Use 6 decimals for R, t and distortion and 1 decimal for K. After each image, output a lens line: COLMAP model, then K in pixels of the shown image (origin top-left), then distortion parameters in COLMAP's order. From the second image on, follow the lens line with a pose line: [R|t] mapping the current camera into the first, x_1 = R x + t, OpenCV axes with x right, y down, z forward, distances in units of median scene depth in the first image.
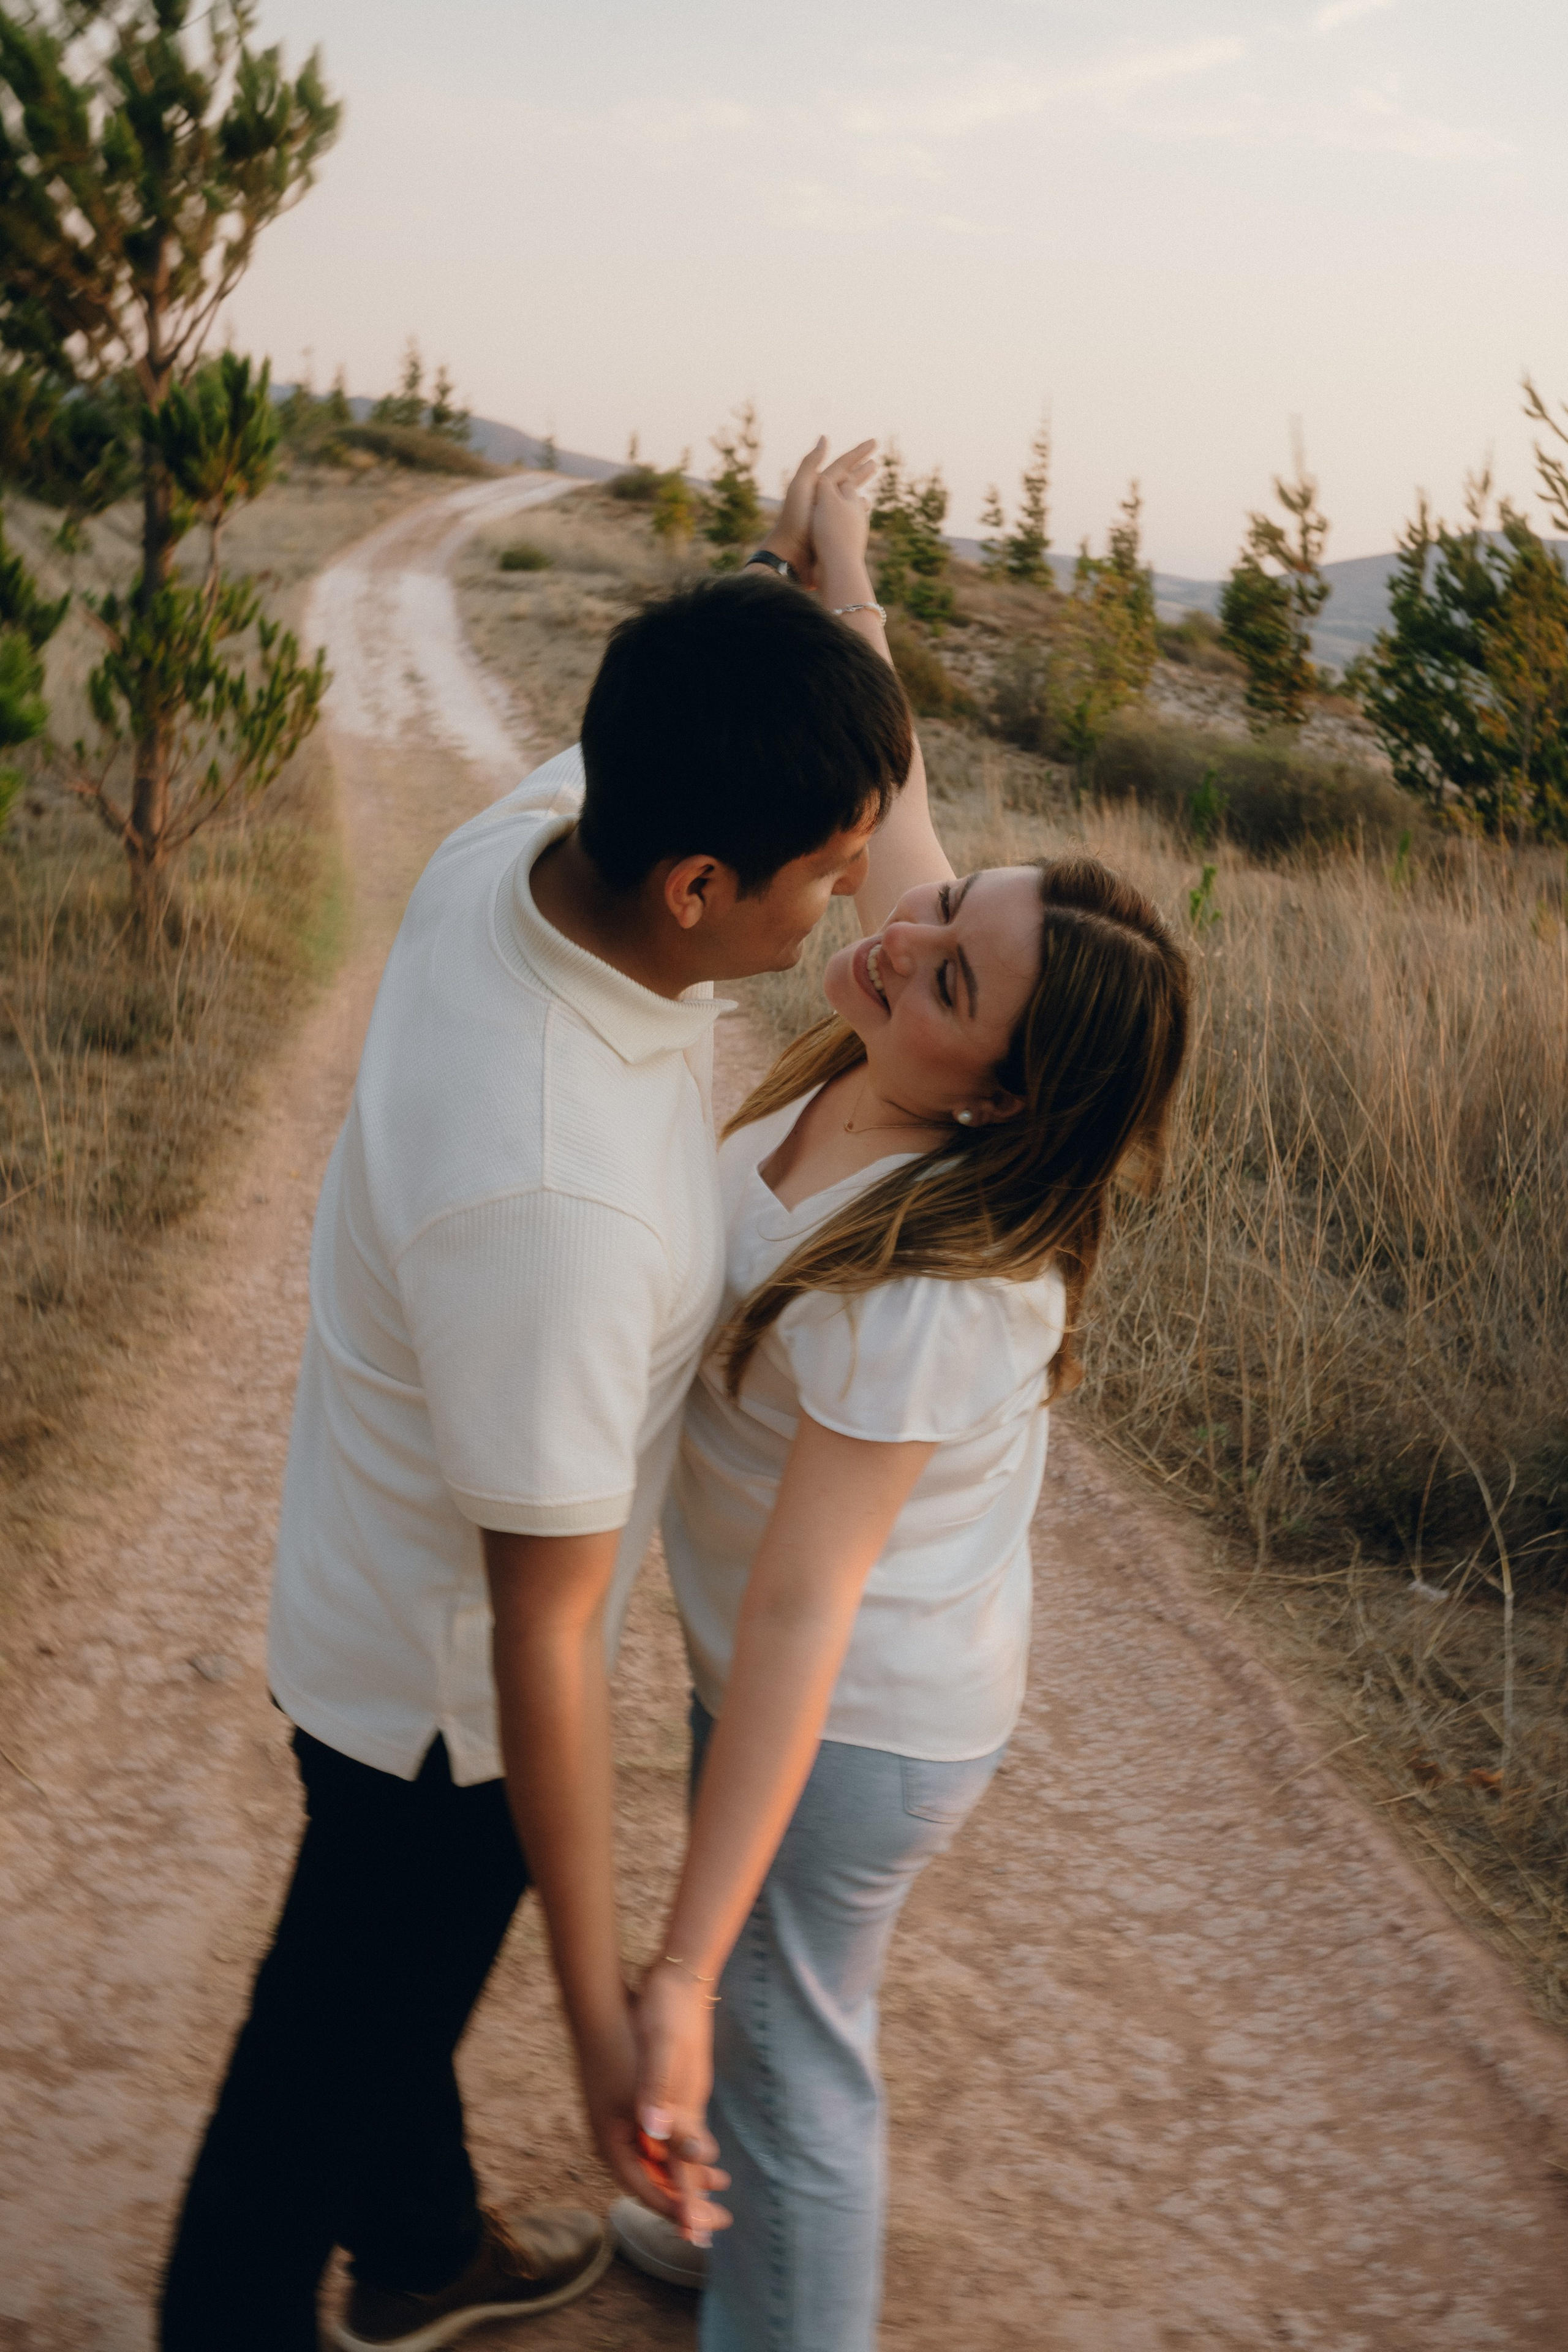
lens RADIAL K [[2203.7, 0, 788.3], [0, 2203.7, 1173.7], [0, 0, 1]] dist [0.015816, -0.012697]
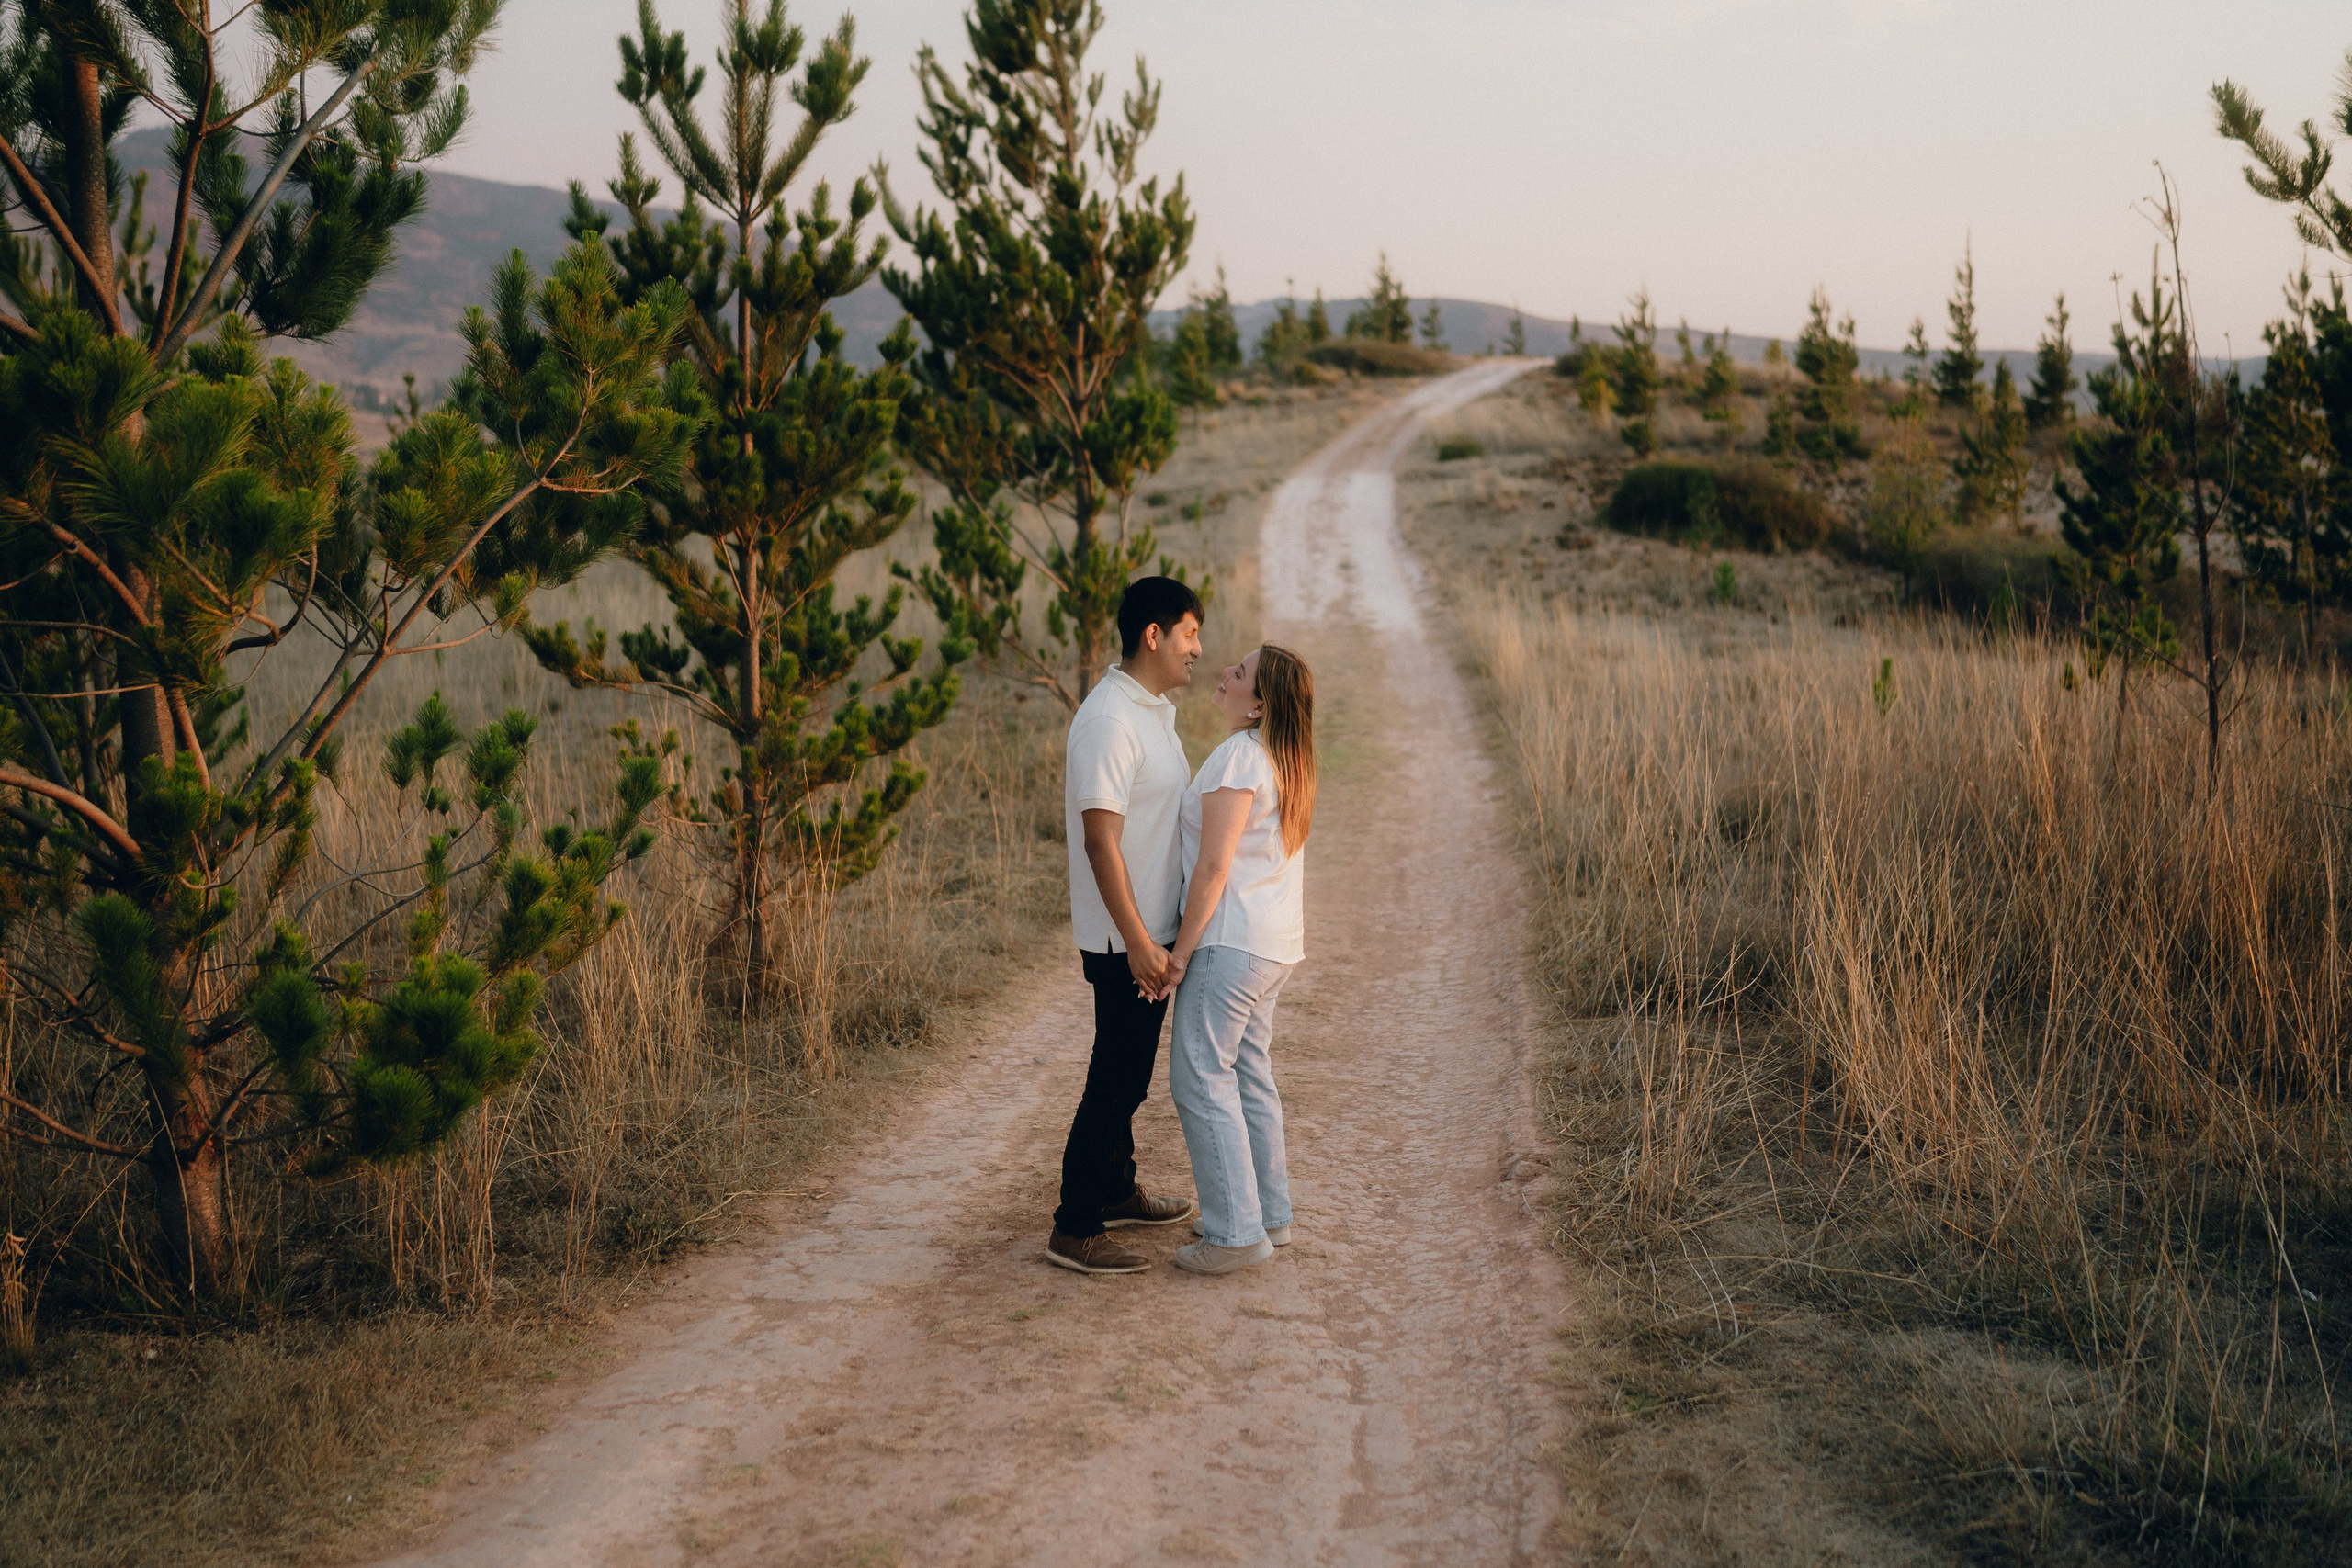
lens RADIAL K [[2200.4, 0, 1176.0], [0, 2200.4, 784.0], [0, 0, 1]] dist [0.006527, -0.005901]
pose [[0.955550, -0.080084, -0.283743, 0.203501], [0.047803, 0.991752, -0.118927, 0.085171], [0.290926, 0.100077, 0.951497, -0.431209]]
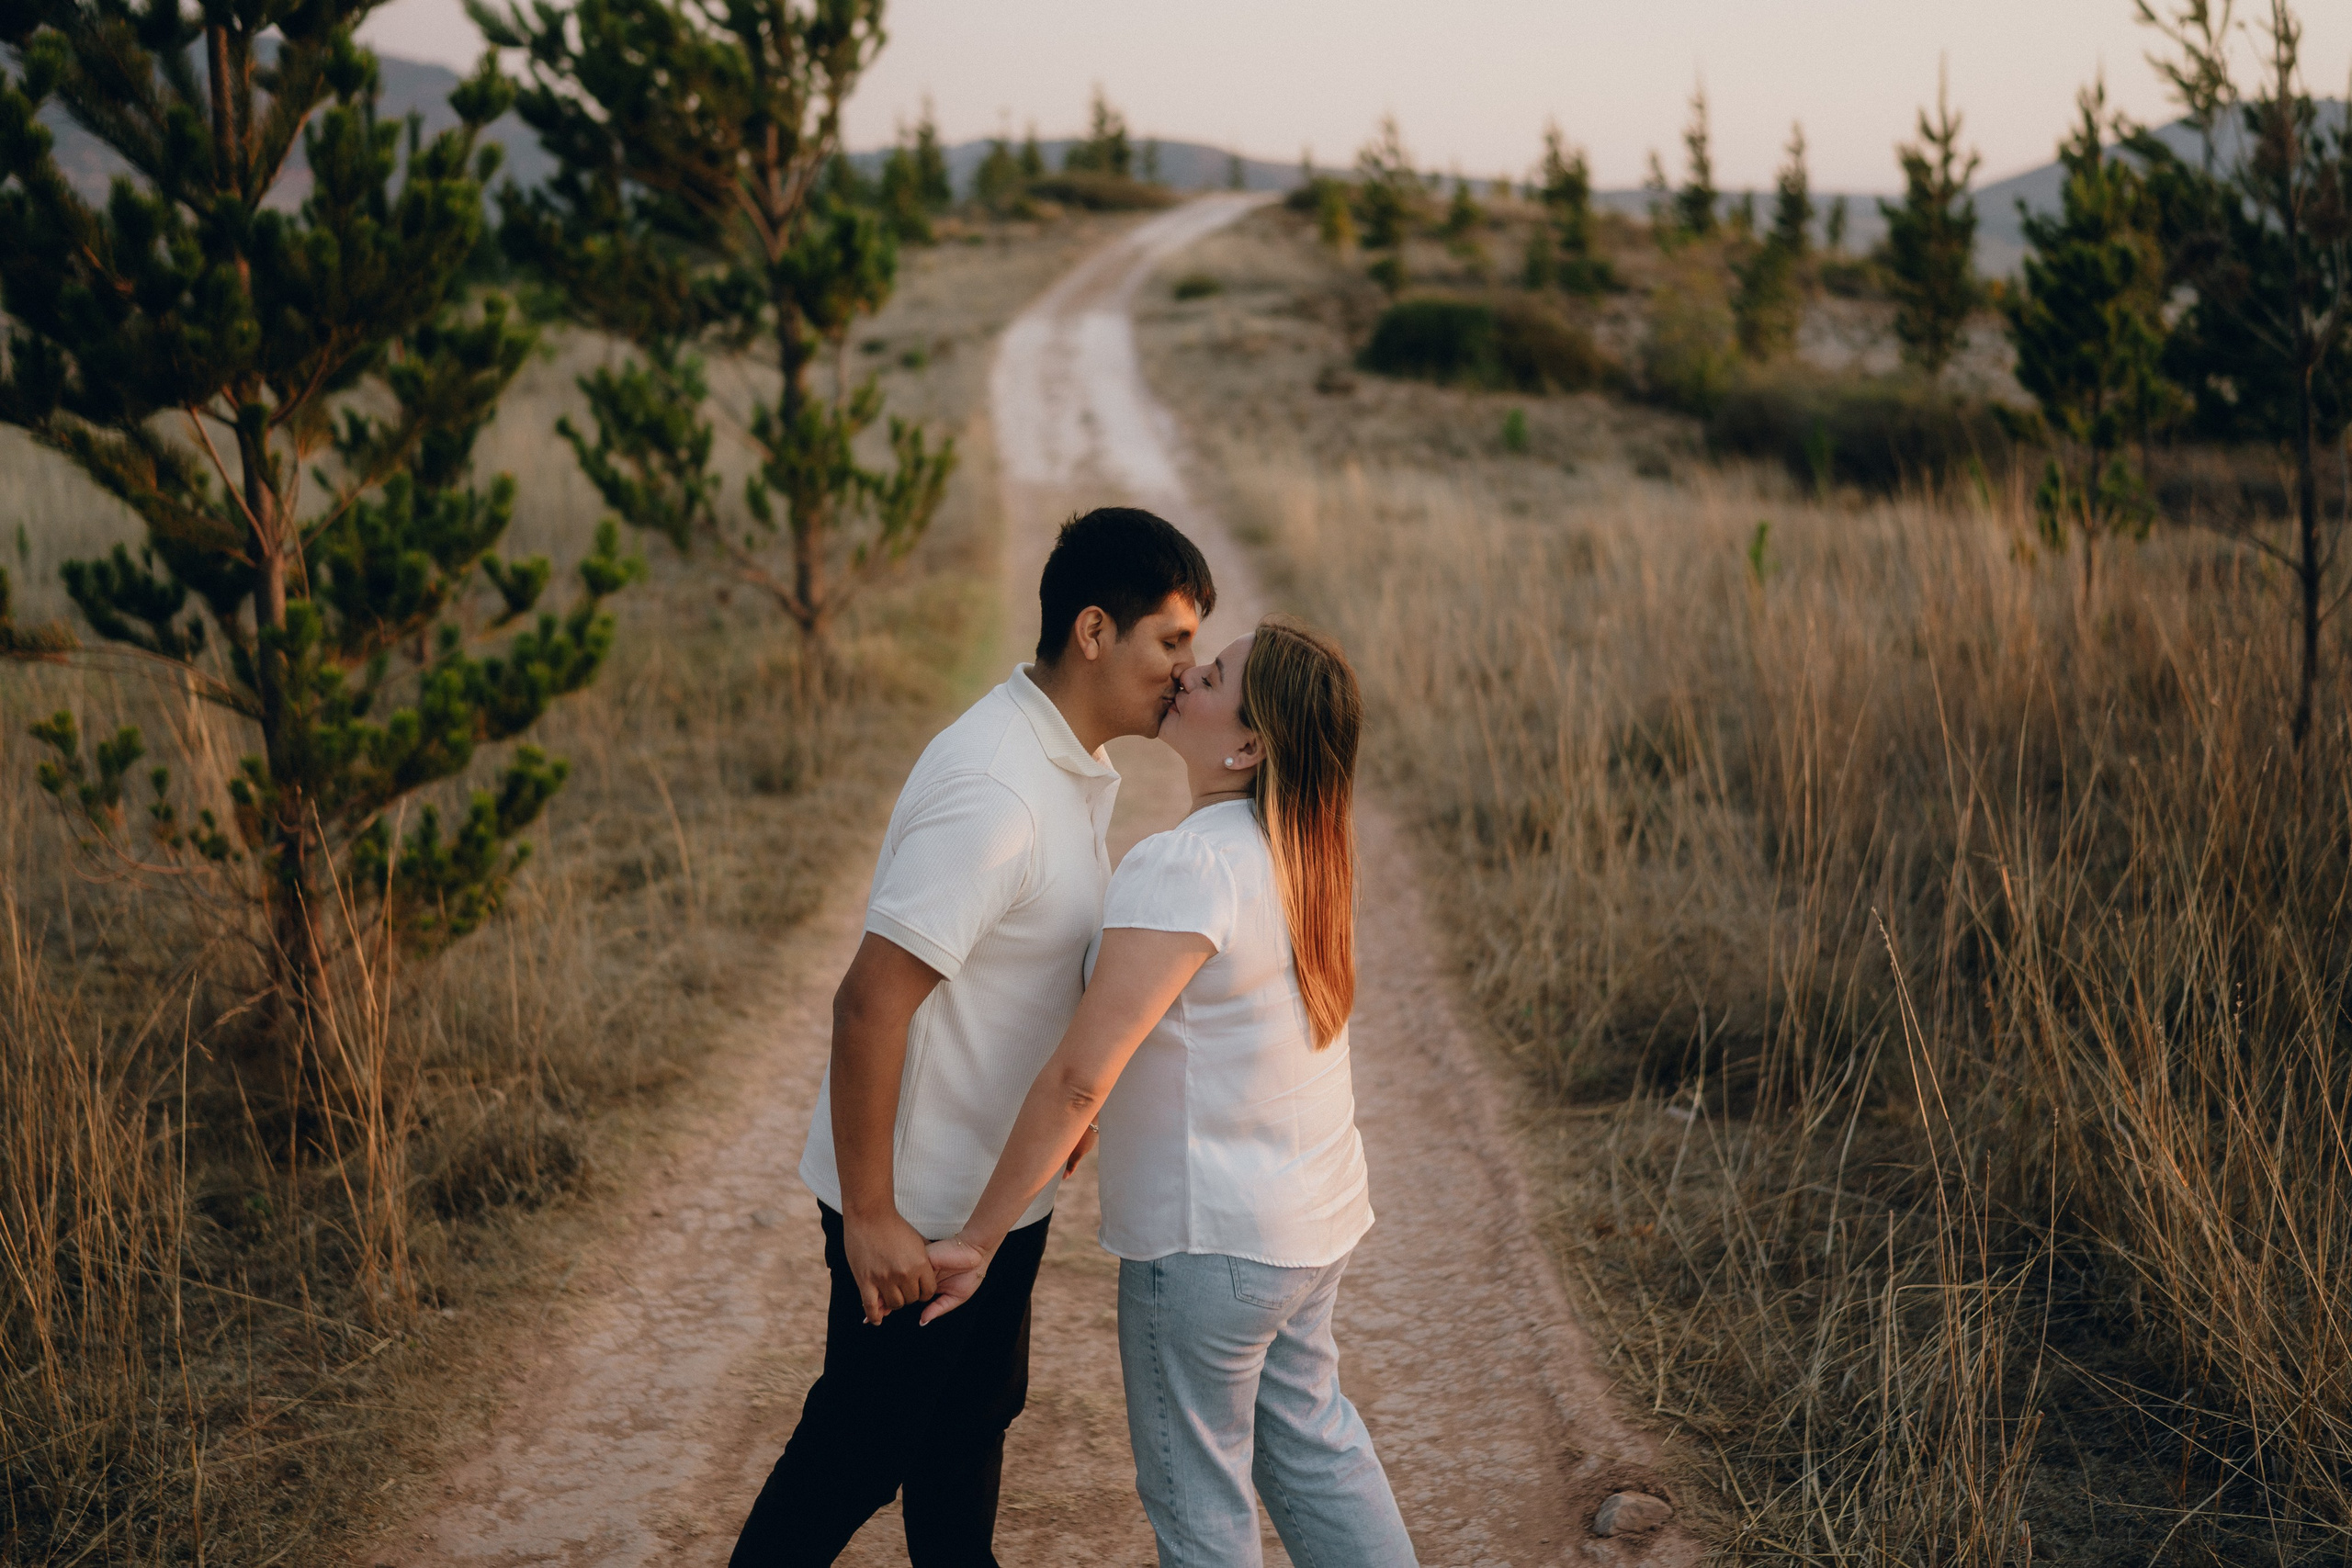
lens RADIAL K [[2200.4, 0, 1176.0], [0, 2200.4, 784.0], [0, 0, 1]] dist [0.006527, -0.005901]
pose [[0.980760, -0.097879, -0.168909, 0.106256], [0.091902, 0.994845, -0.042868, 0.011049], [0.172234, 0.026521, 0.984699, -0.146638]]
